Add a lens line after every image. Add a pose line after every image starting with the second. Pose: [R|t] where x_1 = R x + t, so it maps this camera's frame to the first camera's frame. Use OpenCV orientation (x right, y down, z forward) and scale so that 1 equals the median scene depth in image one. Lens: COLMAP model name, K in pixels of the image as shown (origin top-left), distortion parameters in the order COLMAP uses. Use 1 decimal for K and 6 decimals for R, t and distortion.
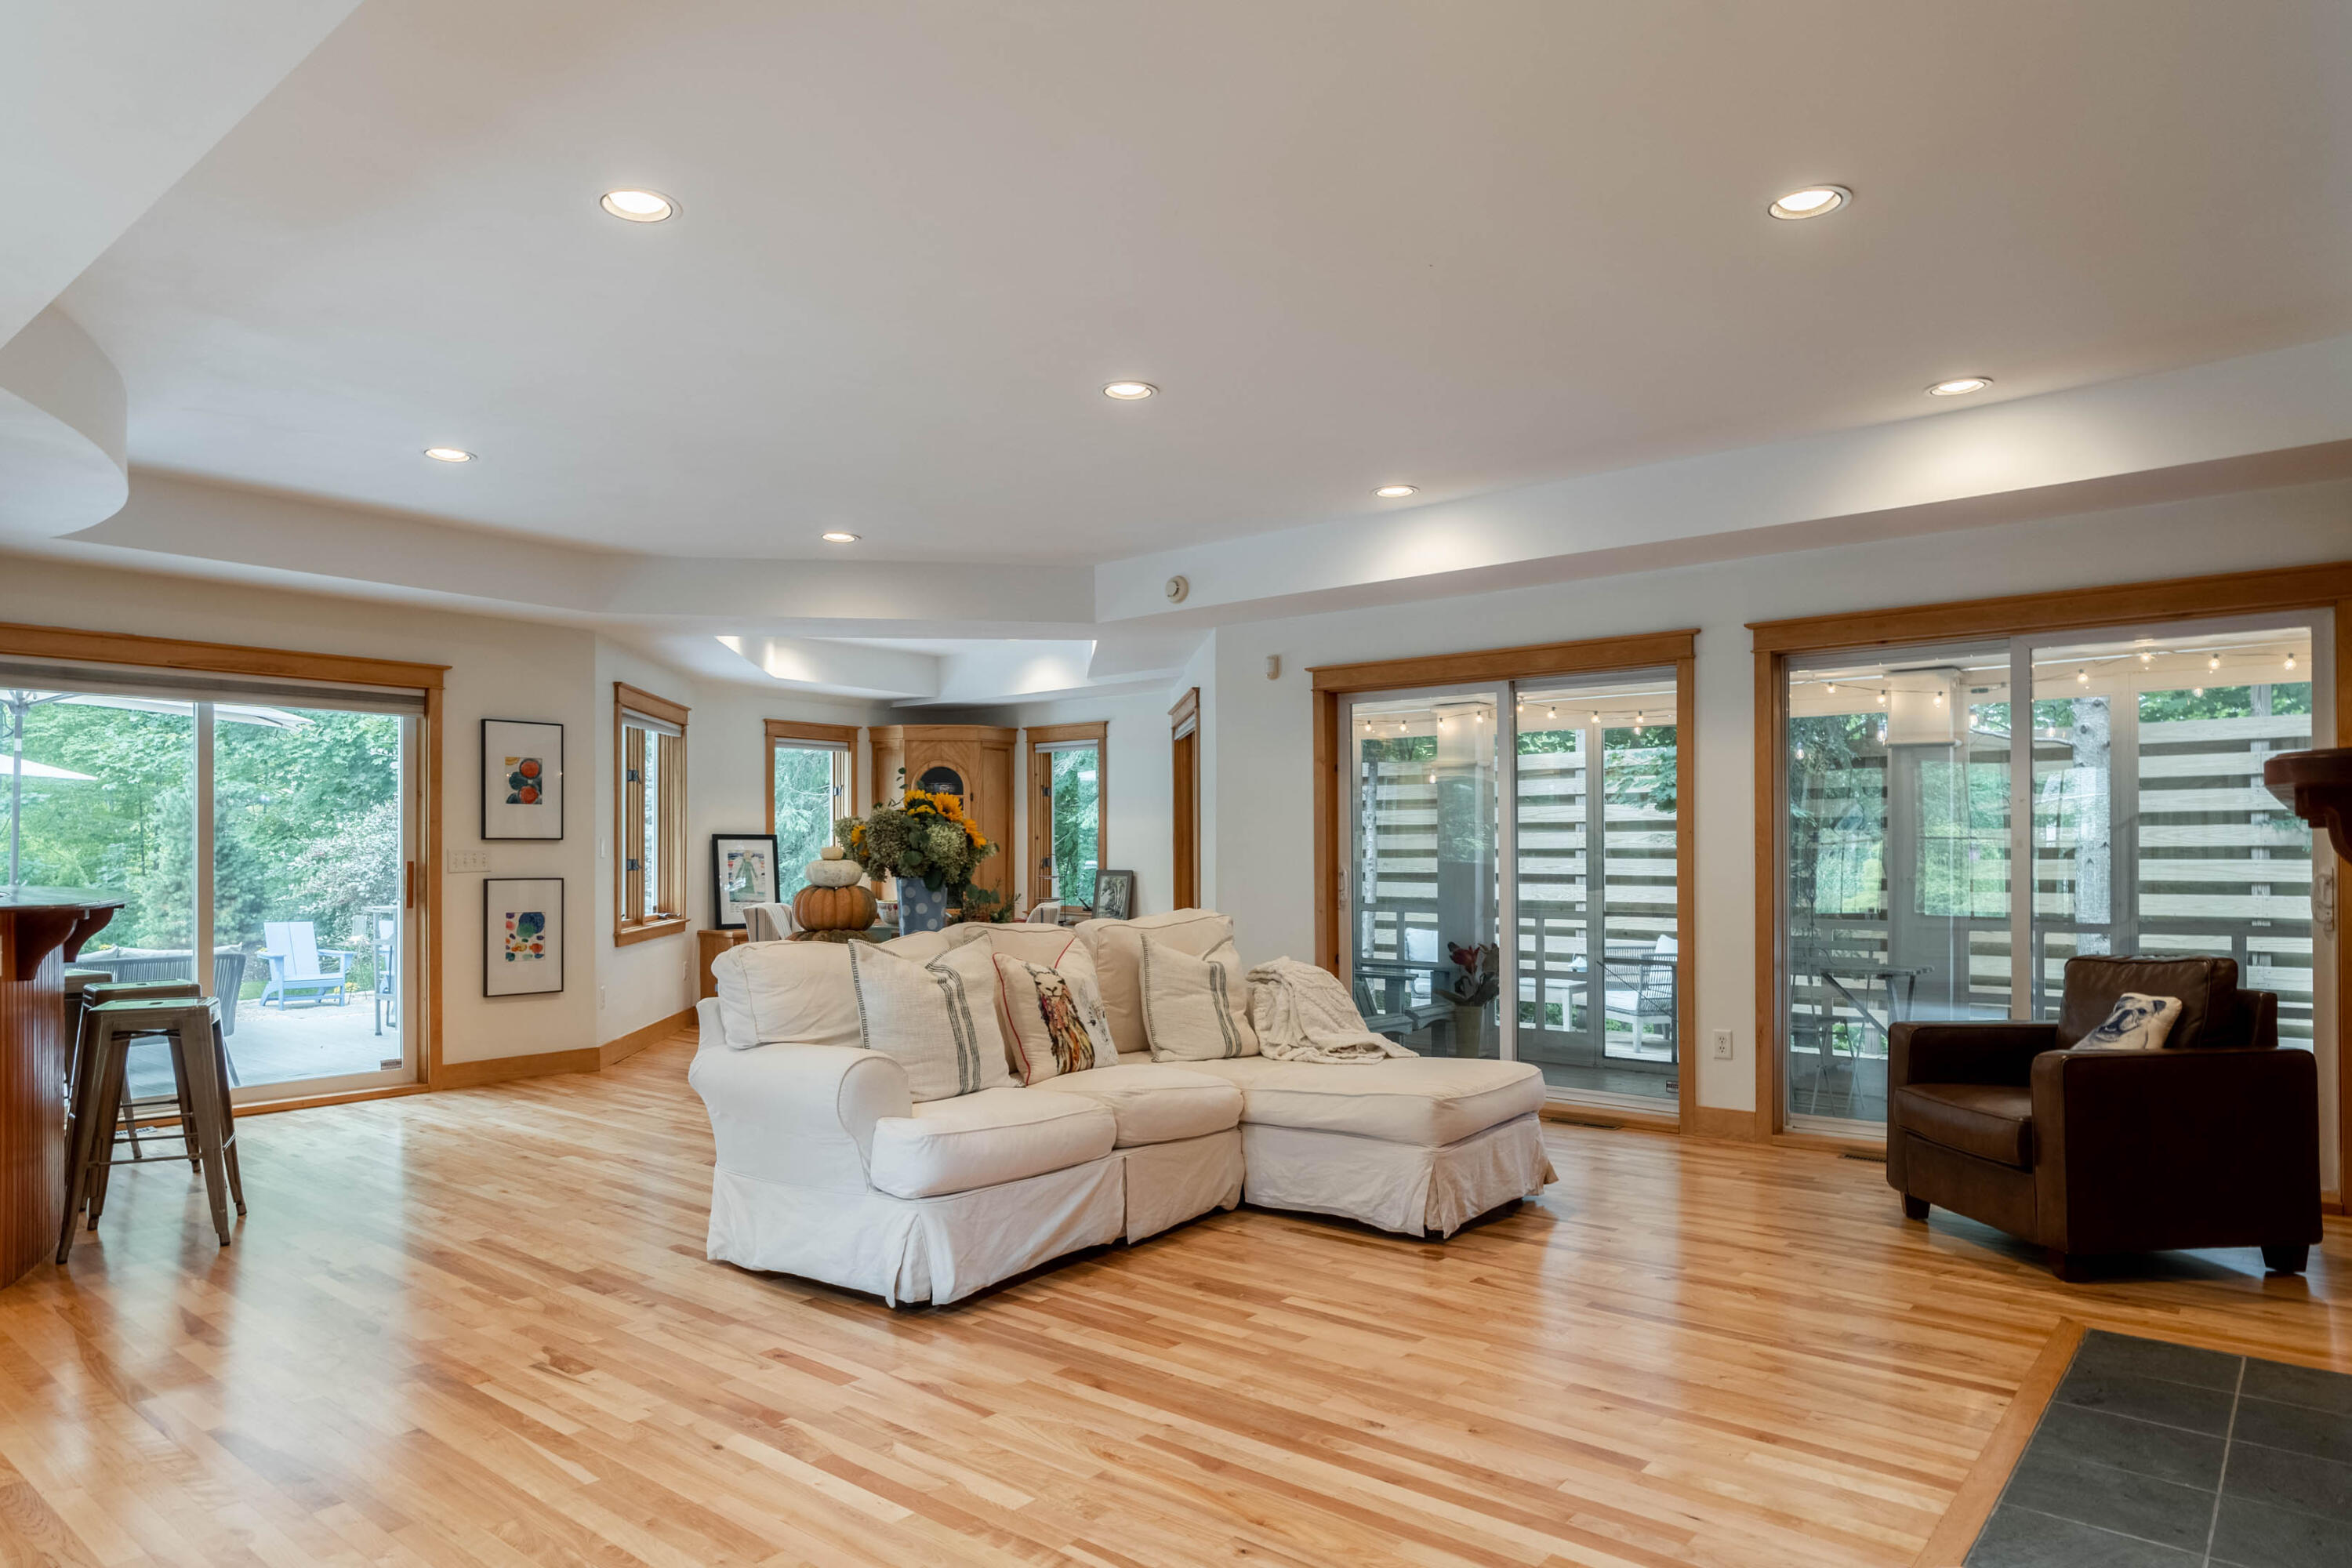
lens RADIAL K [[1386.2, 0, 1190.0], [0, 1386.2, 845.9], [0, 0, 1]] dist [0.000810, 0.000977]
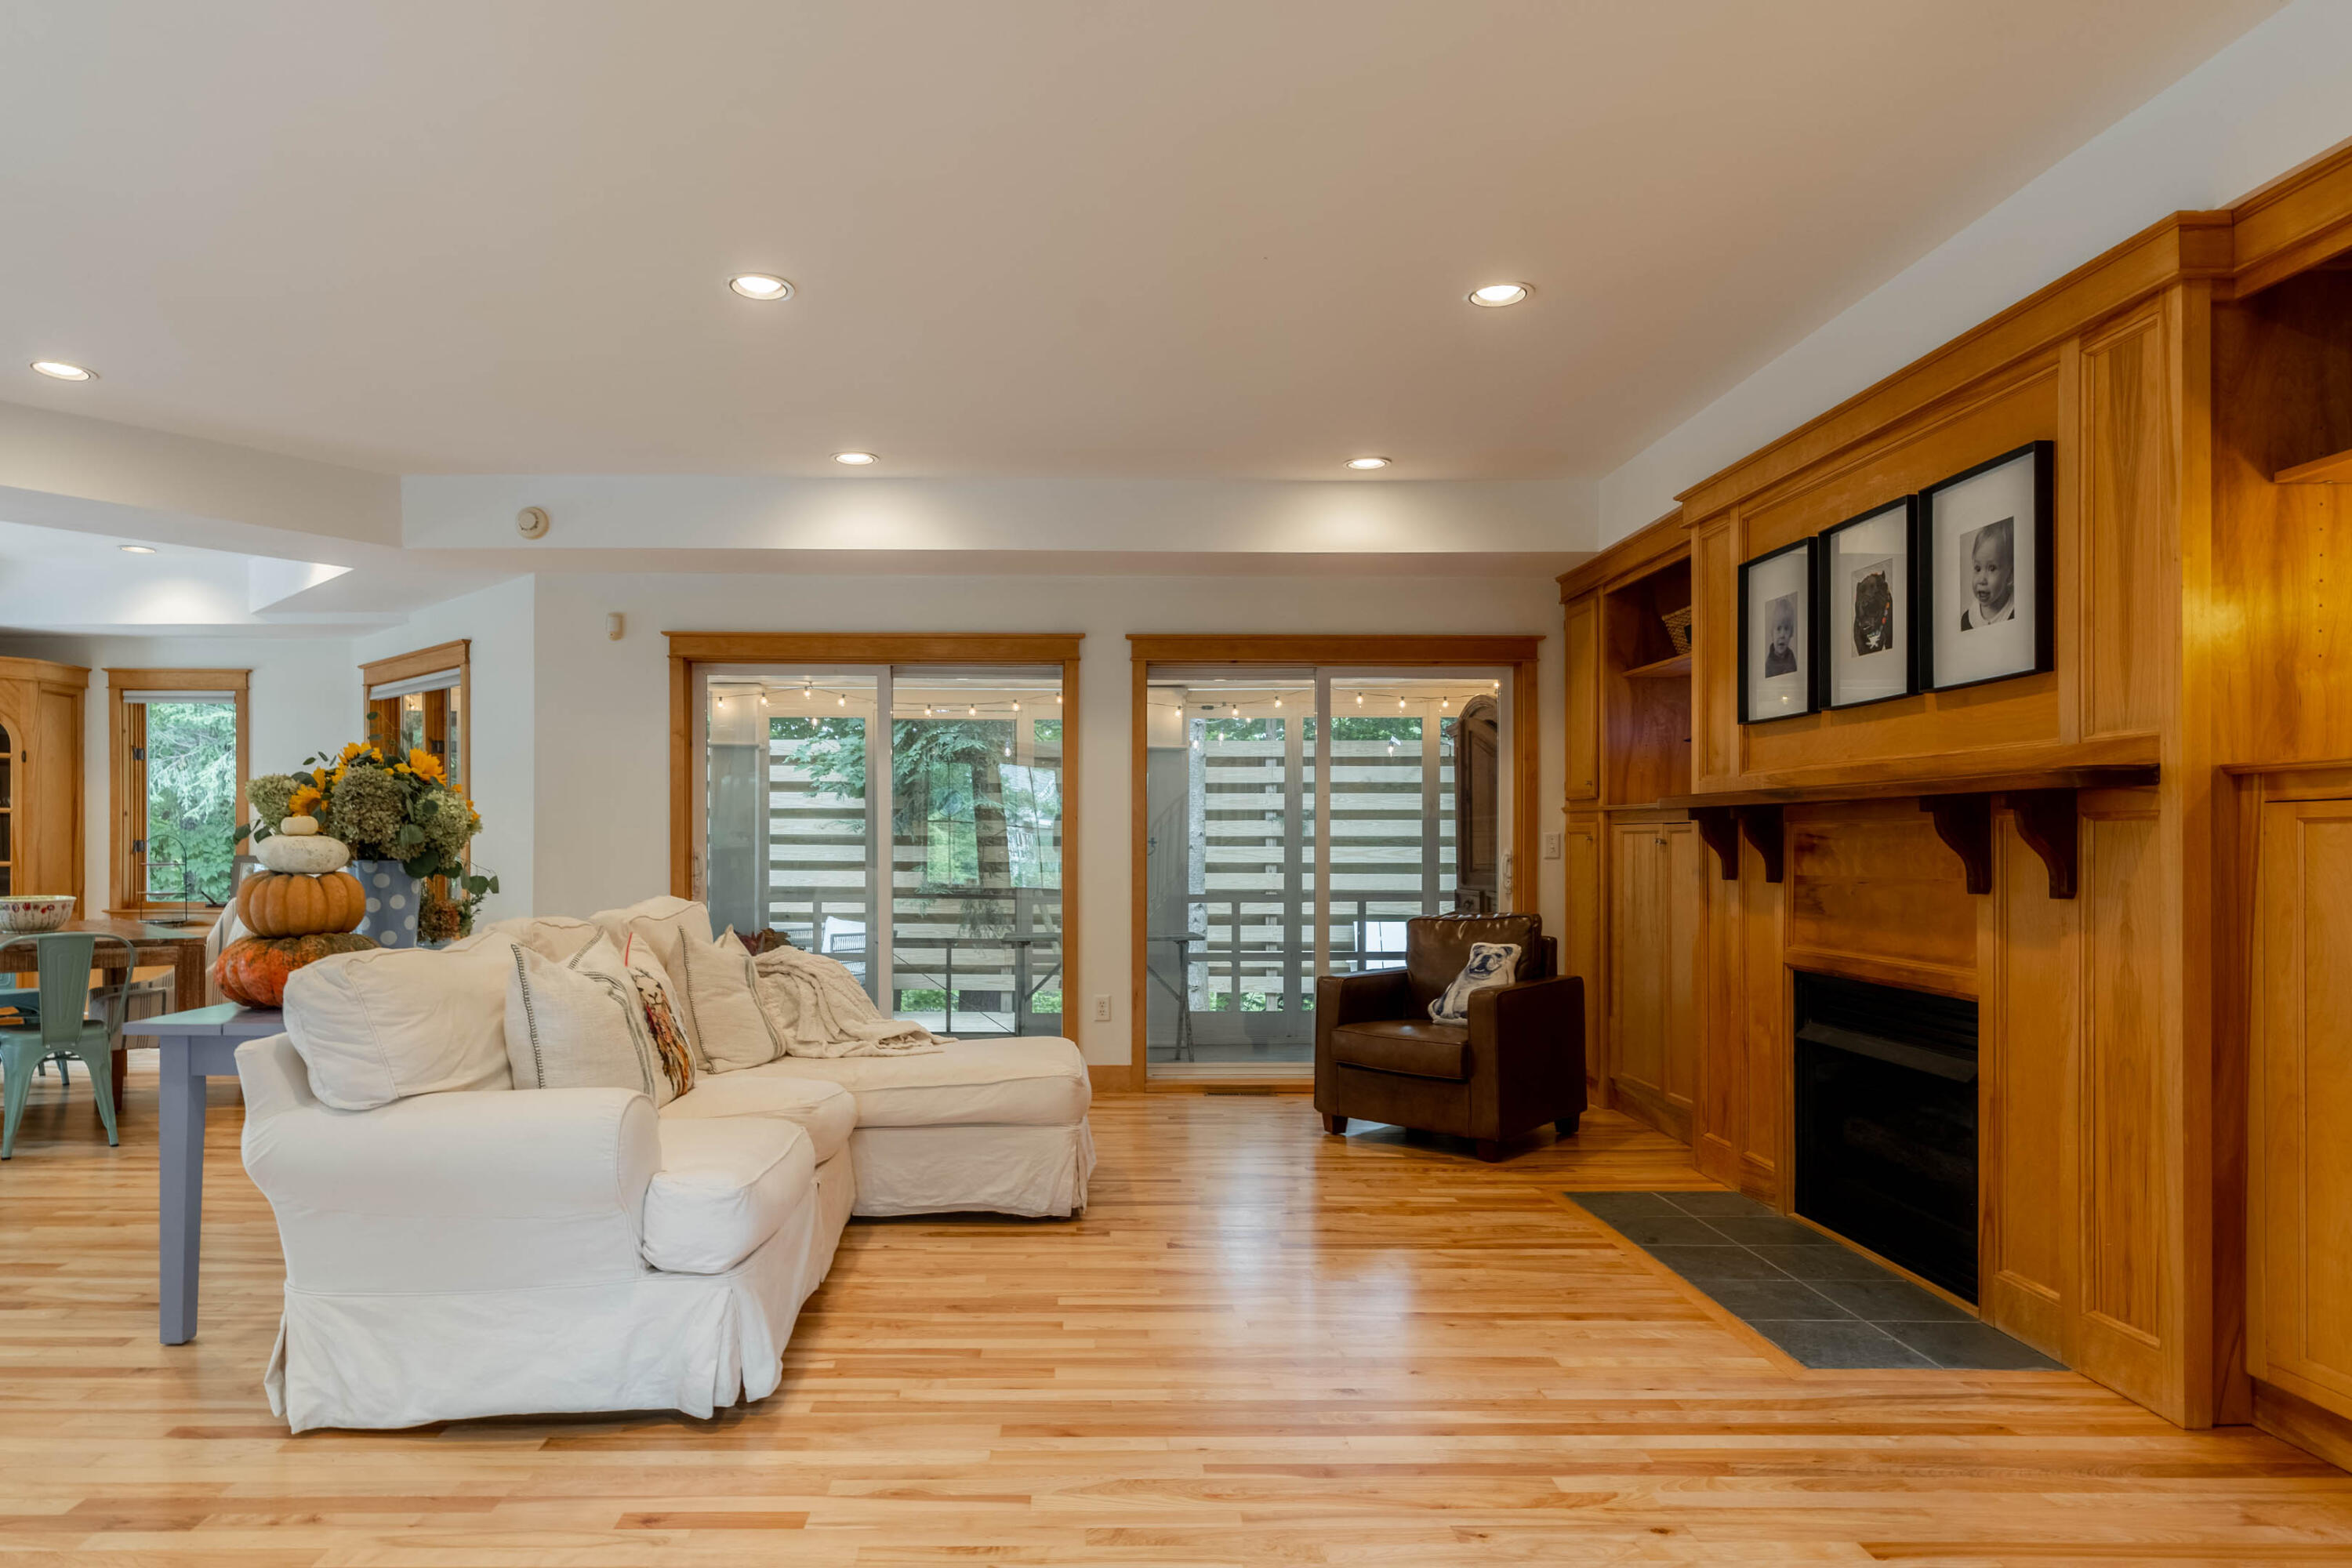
lens RADIAL K [[1329.5, 0, 1075.8], [0, 1329.5, 848.0], [0, 0, 1]] dist [-0.002544, 0.002763]
pose [[0.773536, 0.002201, 0.633748, -0.374291], [-0.008182, 0.999945, 0.006514, 0.008590], [-0.633699, -0.010224, 0.773512, 0.220643]]
